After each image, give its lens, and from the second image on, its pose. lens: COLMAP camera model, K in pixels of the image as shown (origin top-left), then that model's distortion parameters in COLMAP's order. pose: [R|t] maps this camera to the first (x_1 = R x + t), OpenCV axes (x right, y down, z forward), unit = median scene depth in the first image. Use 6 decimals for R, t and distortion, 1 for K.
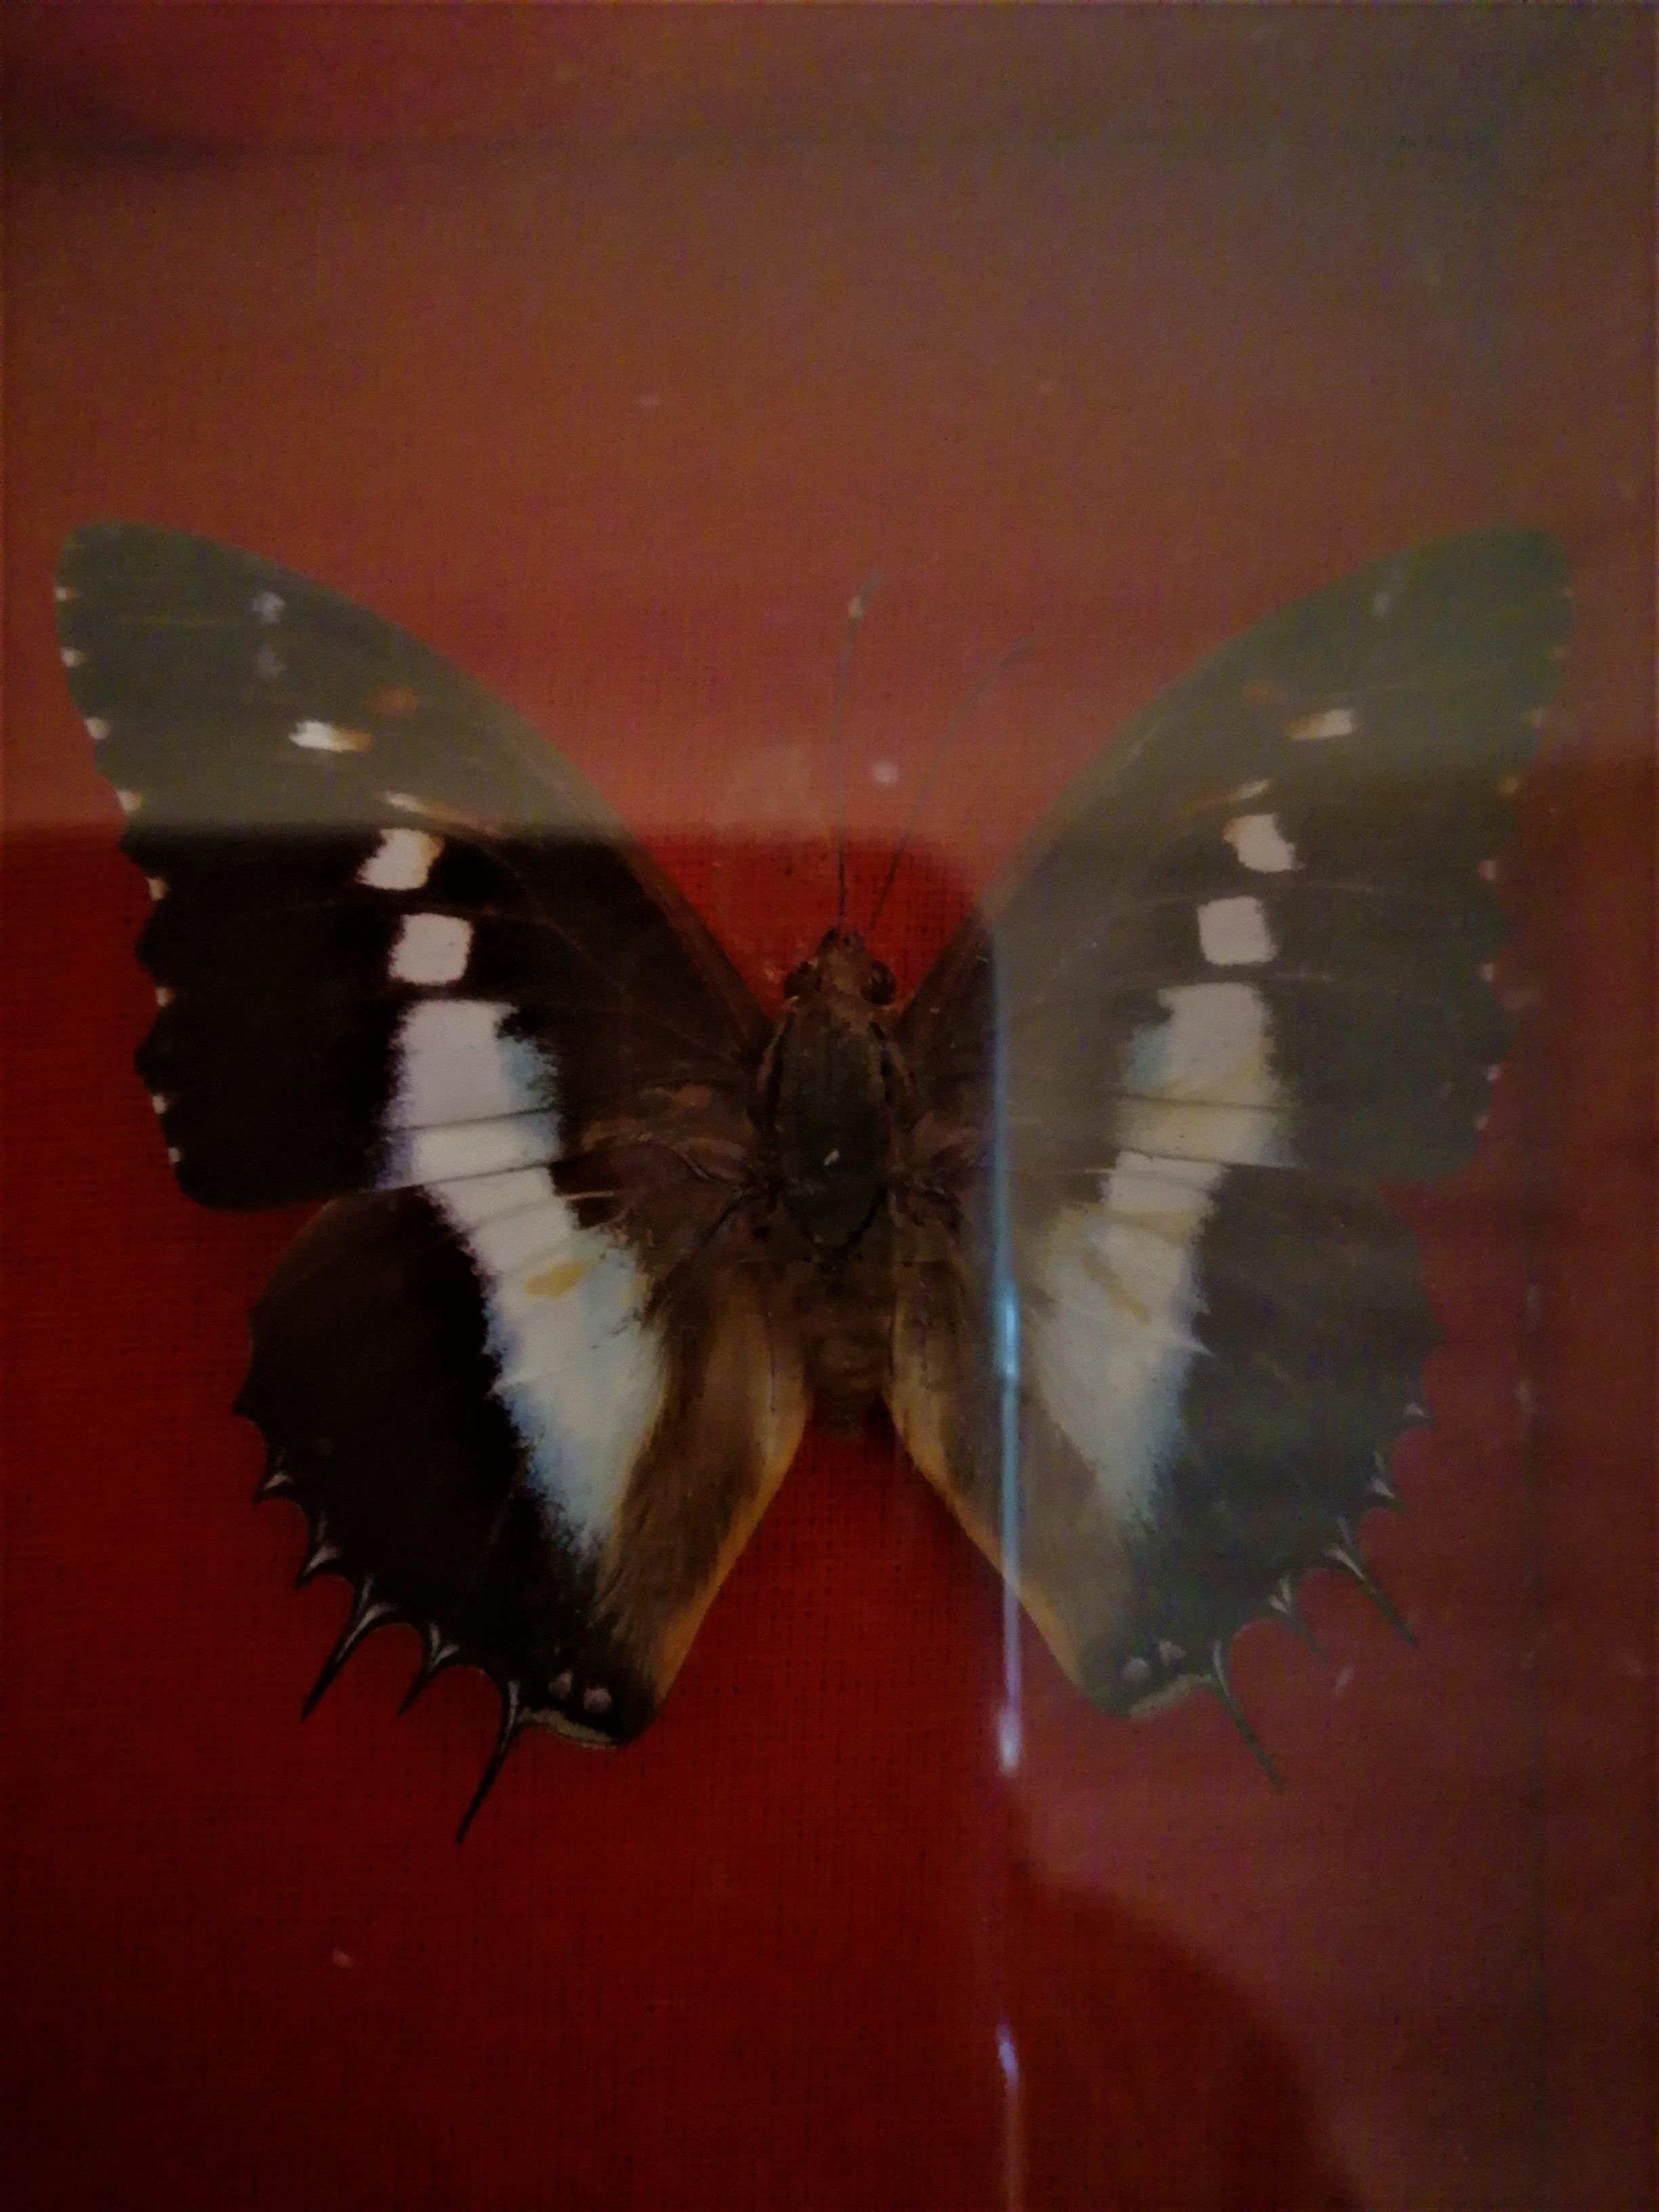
lens RADIAL K [[1591.7, 0, 828.7], [0, 1591.7, 1101.7], [0, 0, 1]] dist [0.009123, -0.016541]
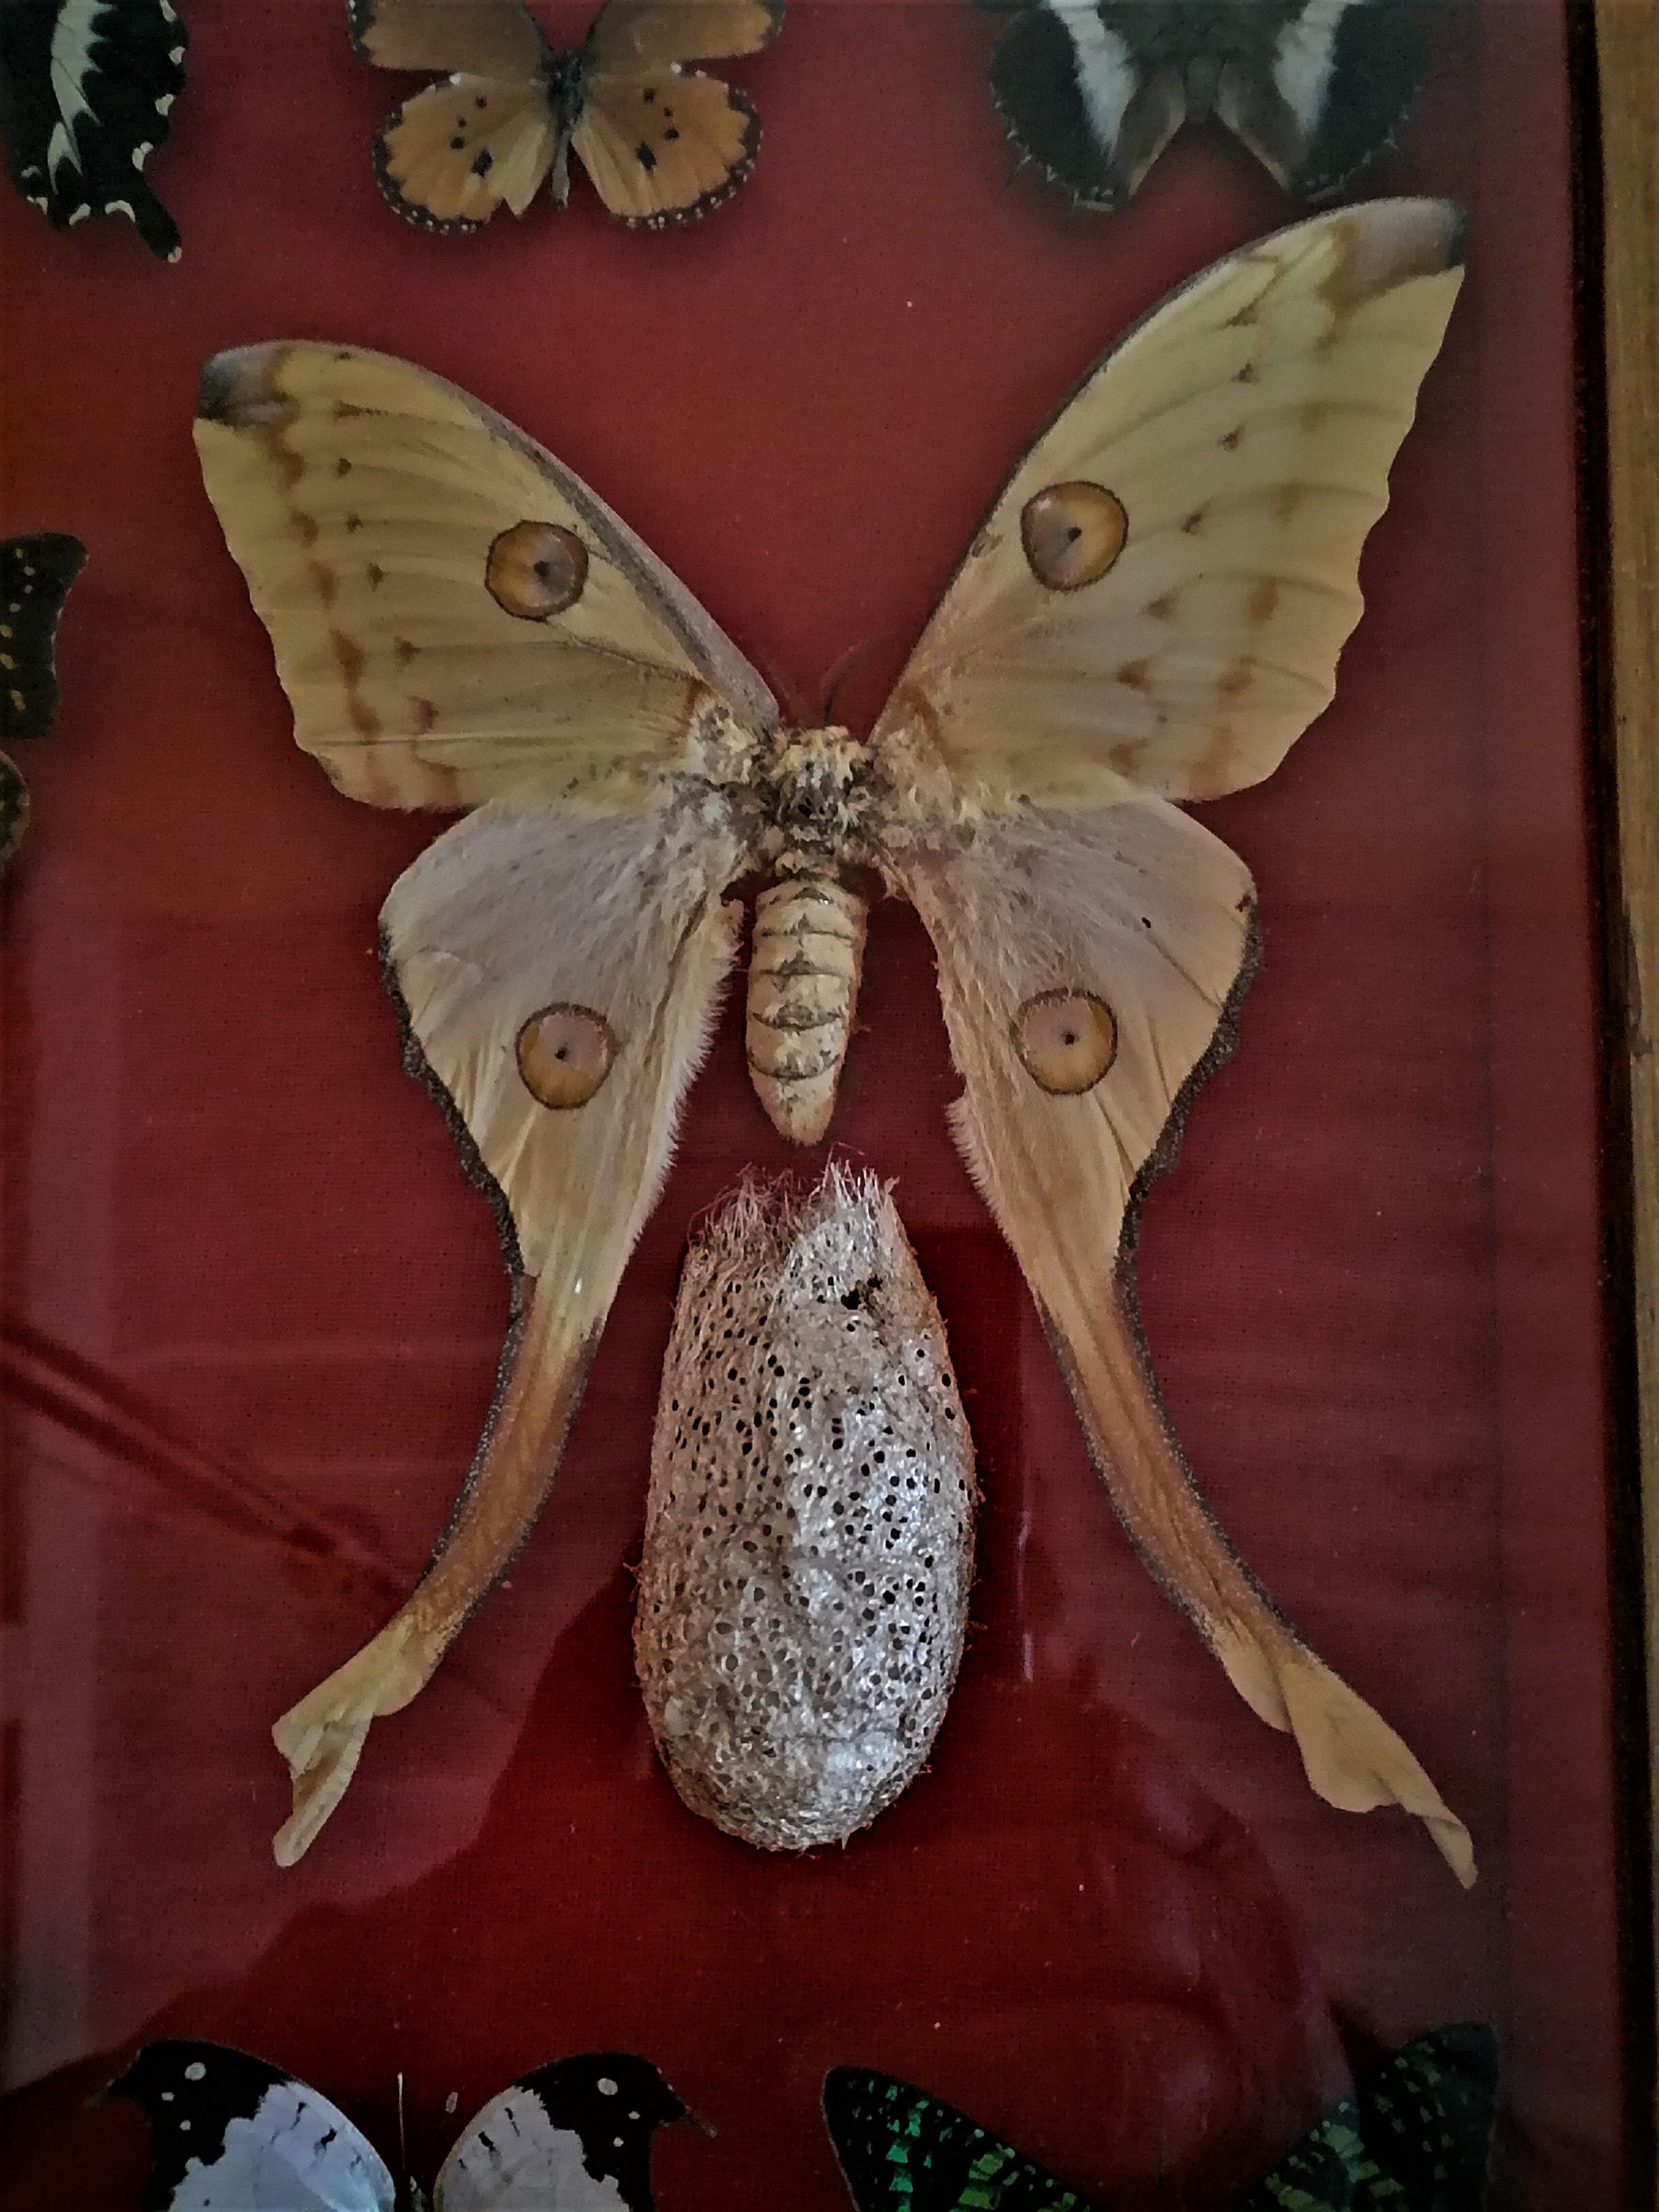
lens RADIAL K [[1591.7, 0, 839.3], [0, 1591.7, 1077.5], [0, 0, 1]] dist [0.009123, -0.016541]
pose [[0.996413, 0.040052, -0.074549, -0.341218], [-0.045724, 0.996059, -0.076004, 2.122702], [0.071212, 0.079140, 0.994317, -1.633986]]
